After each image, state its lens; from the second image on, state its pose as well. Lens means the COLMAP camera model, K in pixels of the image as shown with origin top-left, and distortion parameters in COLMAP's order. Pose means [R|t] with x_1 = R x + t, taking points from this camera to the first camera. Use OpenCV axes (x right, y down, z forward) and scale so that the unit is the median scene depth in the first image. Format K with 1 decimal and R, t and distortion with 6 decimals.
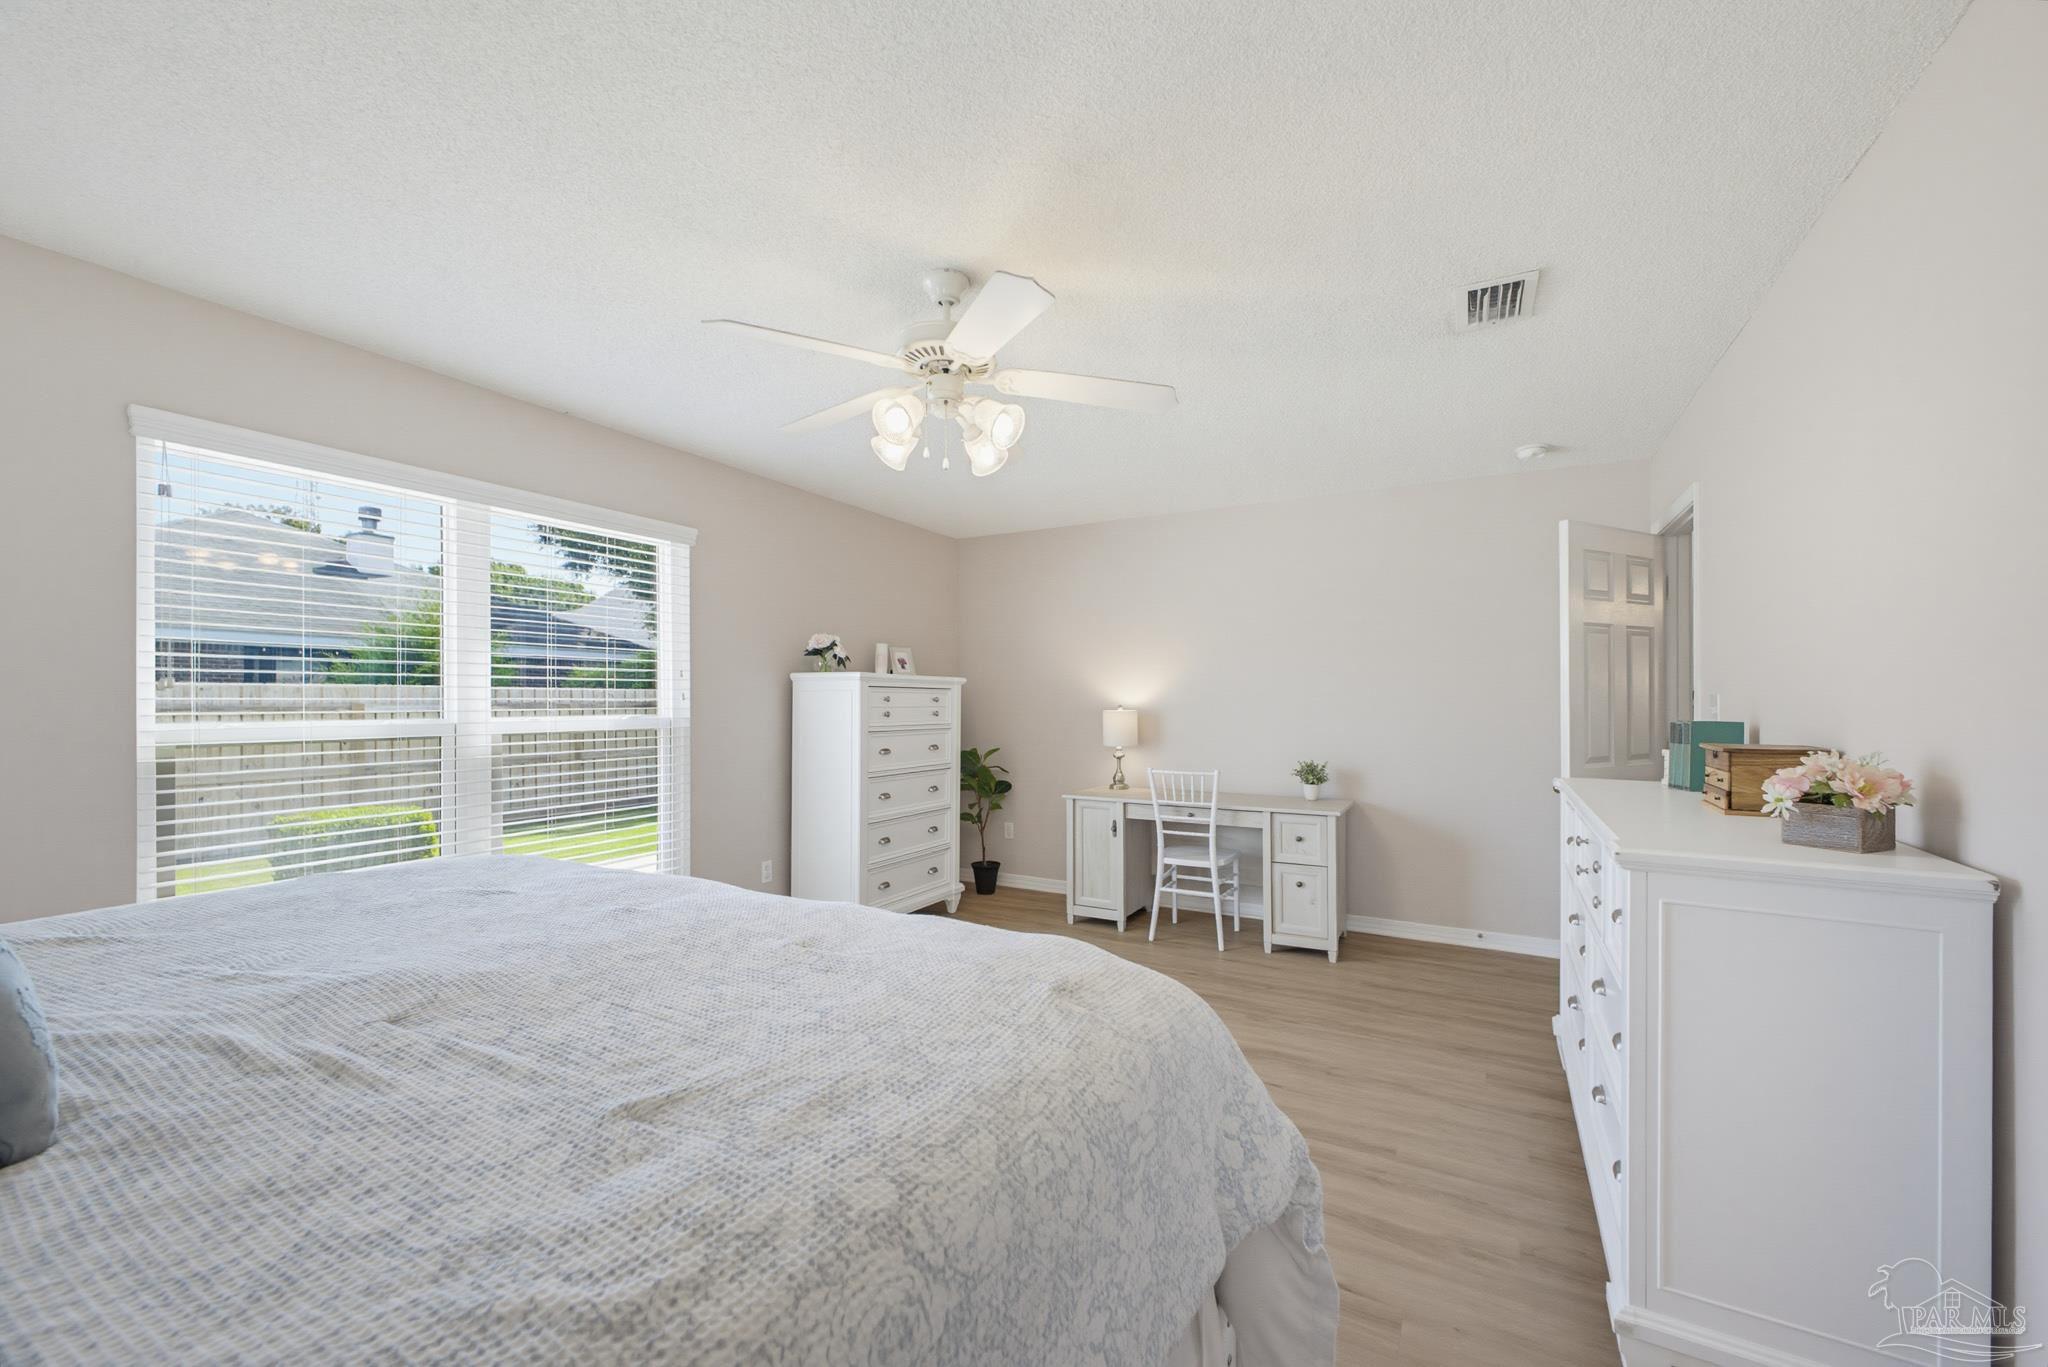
lens RADIAL K [[817.6, 0, 1043.8], [0, 817.6, 680.4], [0, 0, 1]] dist [0.033091, -0.012160]
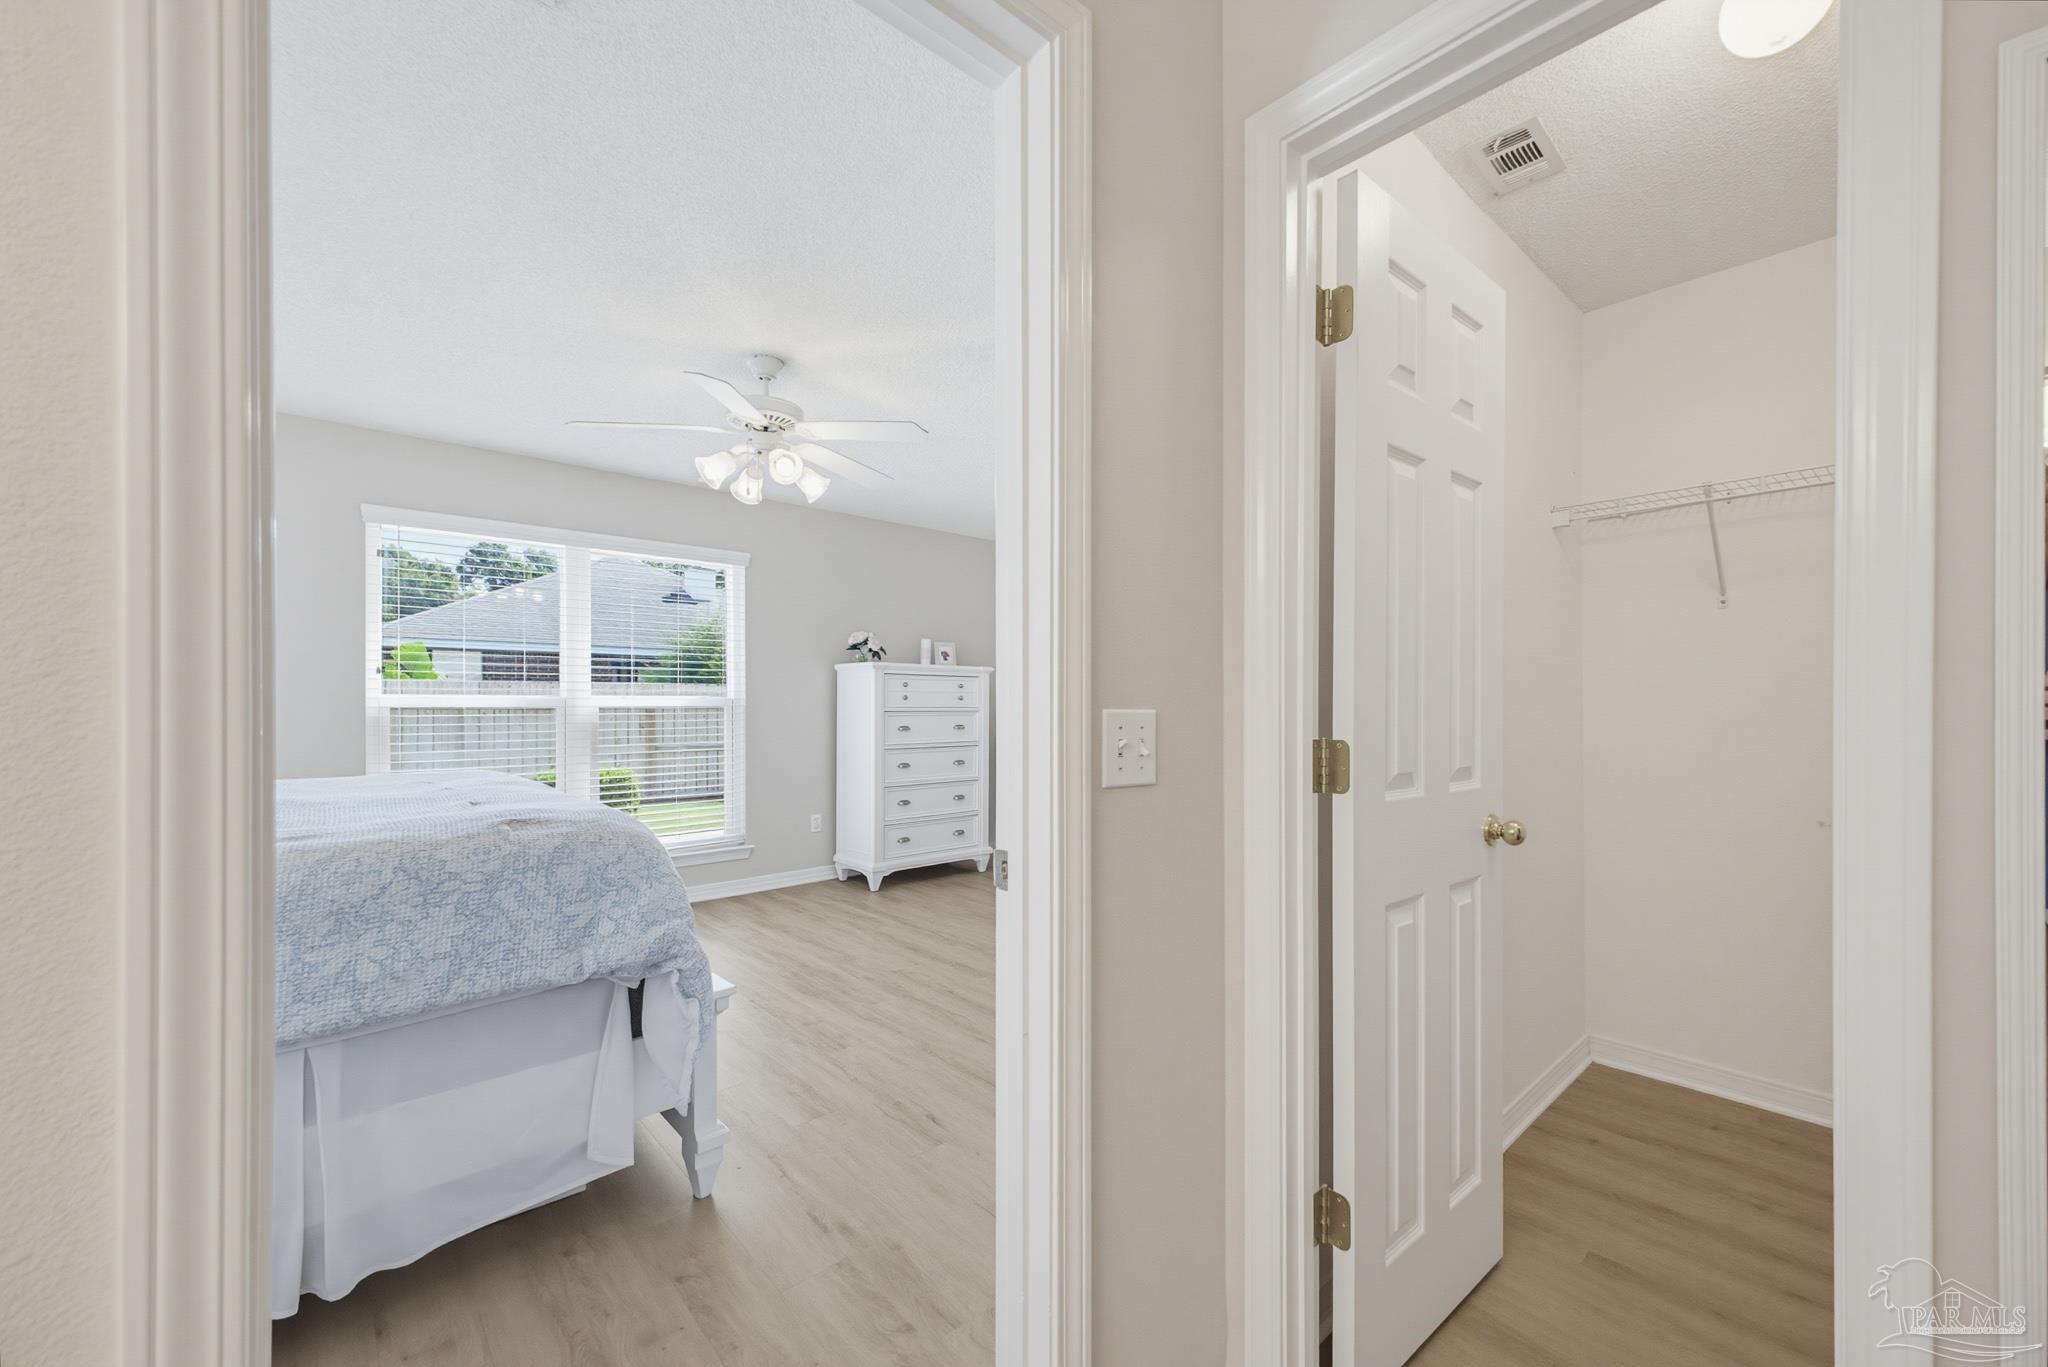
lens RADIAL K [[834.2, 0, 1036.2], [0, 834.2, 694.6], [0, 0, 1]] dist [0.030668, -0.000081]
pose [[0.939646, -0.005445, -0.342105, 0.403507], [0.010270, 0.999872, 0.012296, 0.024309], [0.341994, -0.015067, 0.939581, -0.077696]]
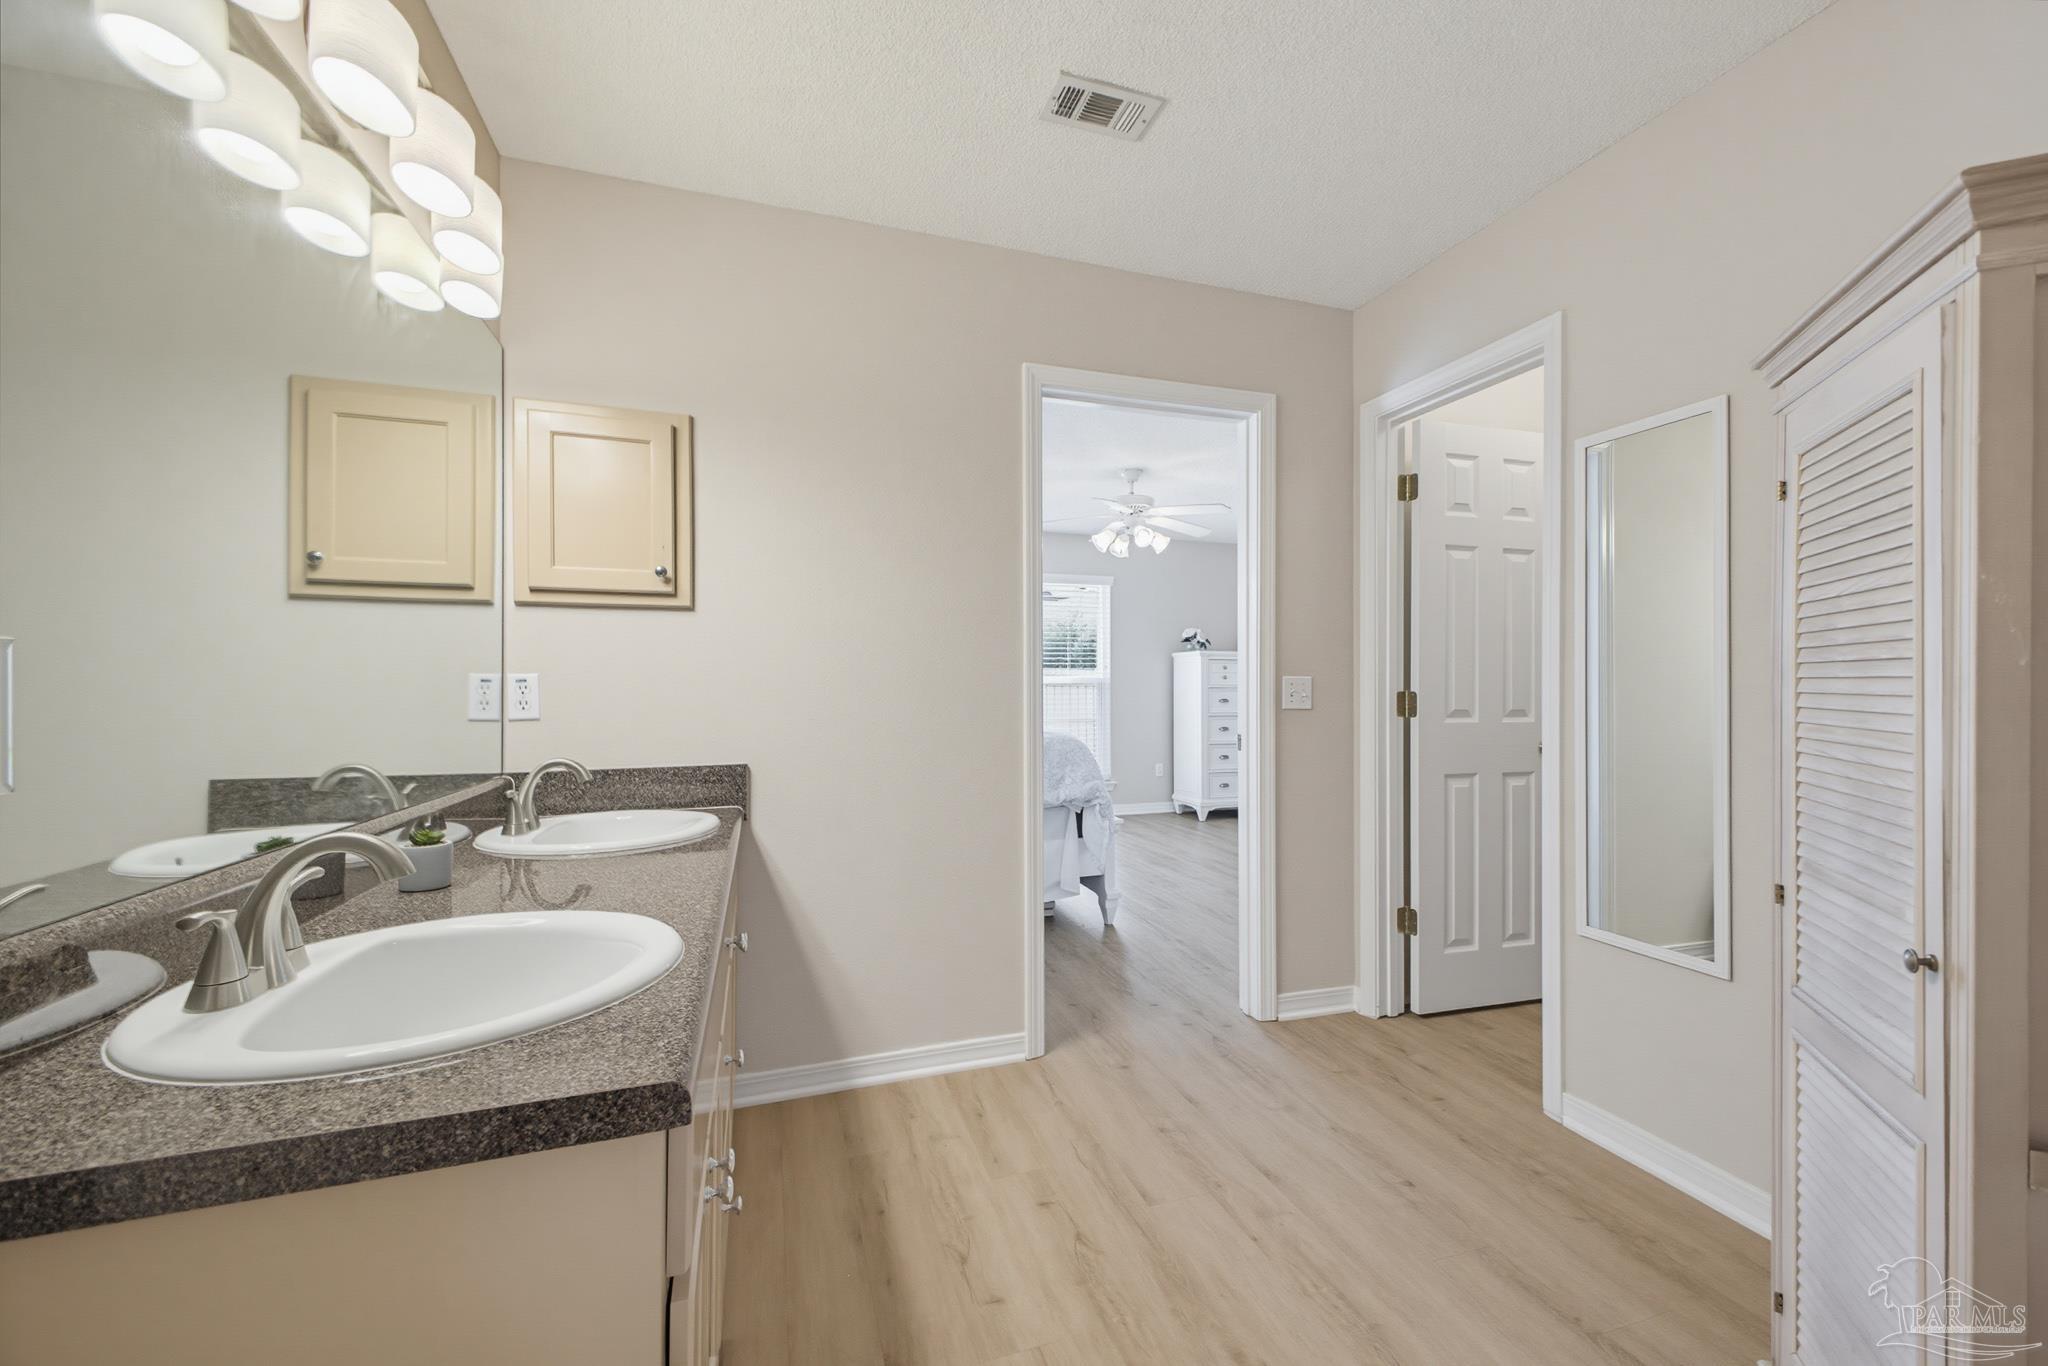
lens RADIAL K [[817.6, 0, 1043.8], [0, 817.6, 679.9], [0, 0, 1]] dist [0.033091, -0.012160]
pose [[0.736679, -0.006058, -0.676216, 0.625086], [0.016259, 0.999829, 0.008756, 0.027232], [0.676048, -0.017445, 0.736651, -0.409371]]
